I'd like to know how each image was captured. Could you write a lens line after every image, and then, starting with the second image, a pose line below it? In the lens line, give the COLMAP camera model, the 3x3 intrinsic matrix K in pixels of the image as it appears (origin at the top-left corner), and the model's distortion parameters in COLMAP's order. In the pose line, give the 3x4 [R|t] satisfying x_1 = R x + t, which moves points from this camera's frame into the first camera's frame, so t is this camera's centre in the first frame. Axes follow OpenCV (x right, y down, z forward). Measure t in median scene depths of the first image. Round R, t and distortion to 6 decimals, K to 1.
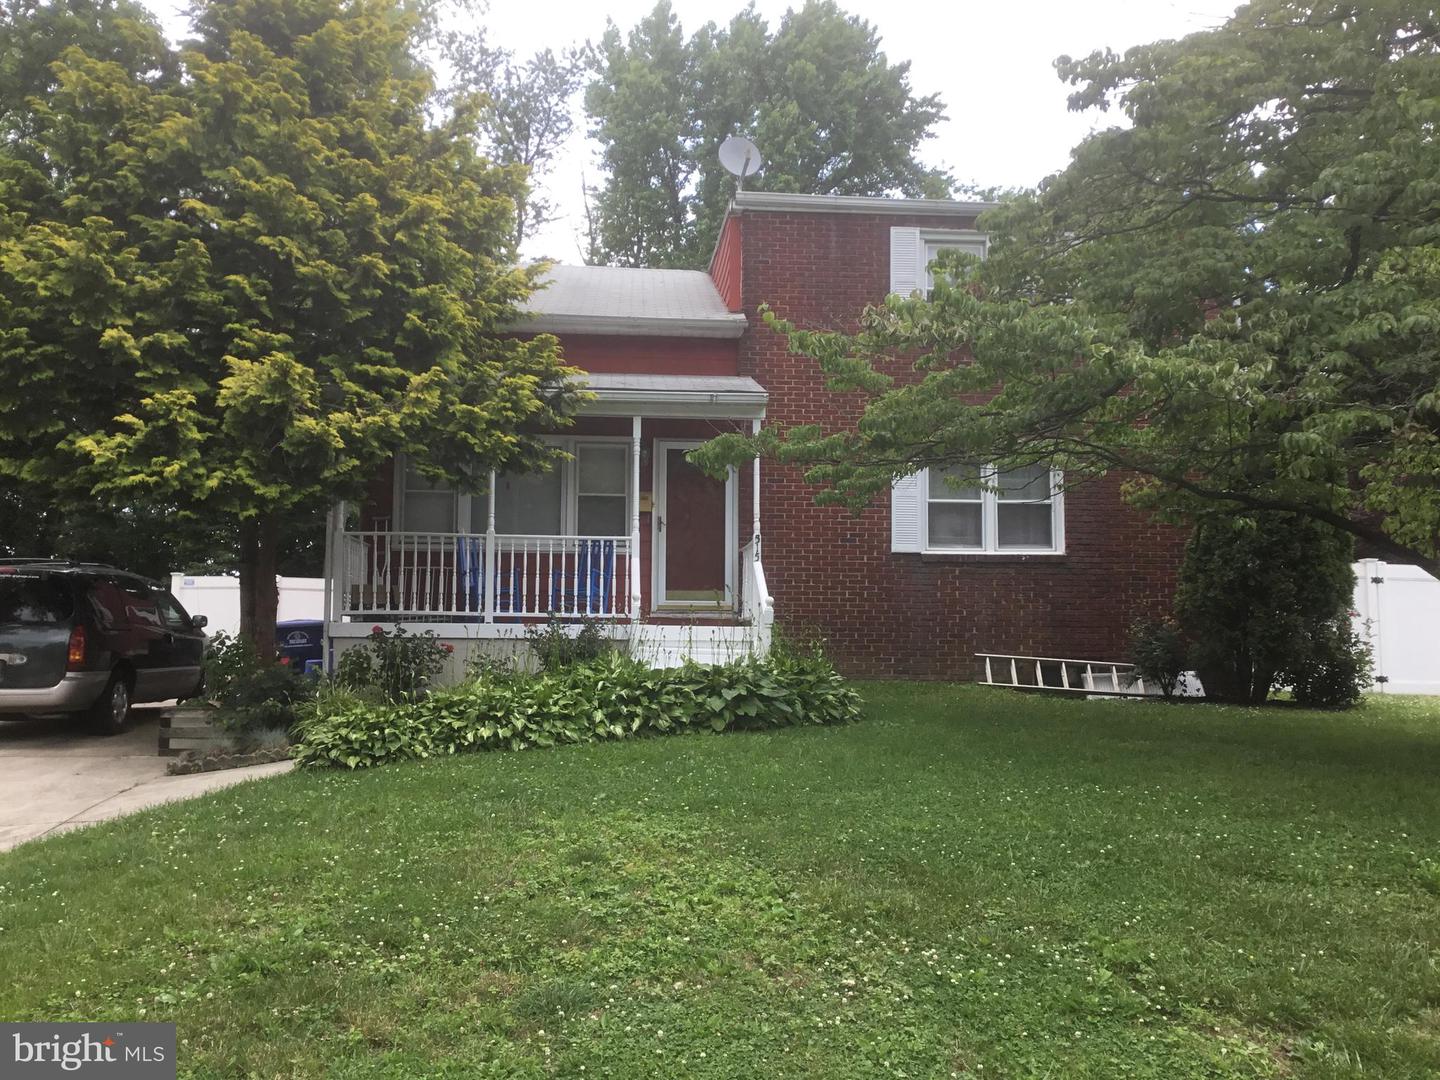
lens RADIAL K [[1292.4, 0, 728.6], [0, 1292.4, 550.6], [0, 0, 1]] dist [0.091381, -0.154399]
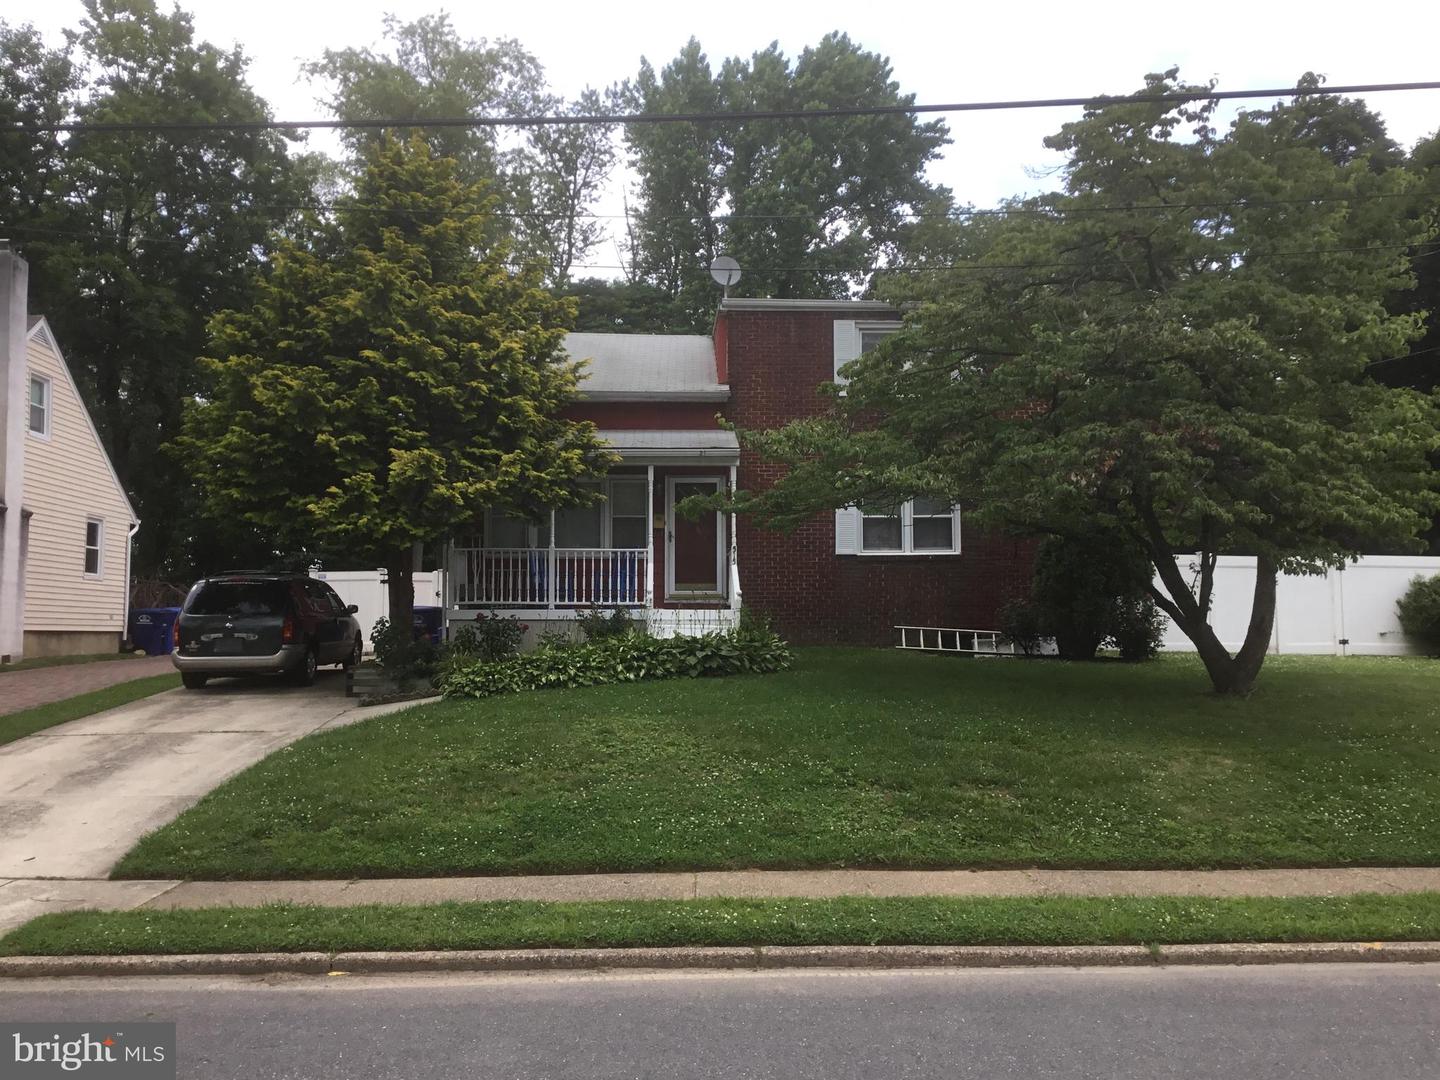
lens RADIAL K [[1292.4, 0, 723.3], [0, 1292.4, 531.7], [0, 0, 1]] dist [0.091381, -0.154399]
pose [[0.998901, -0.012858, -0.045070, 0.078292], [0.013220, 0.999883, 0.007738, -0.041363], [0.044965, -0.008326, 0.998954, -0.466063]]
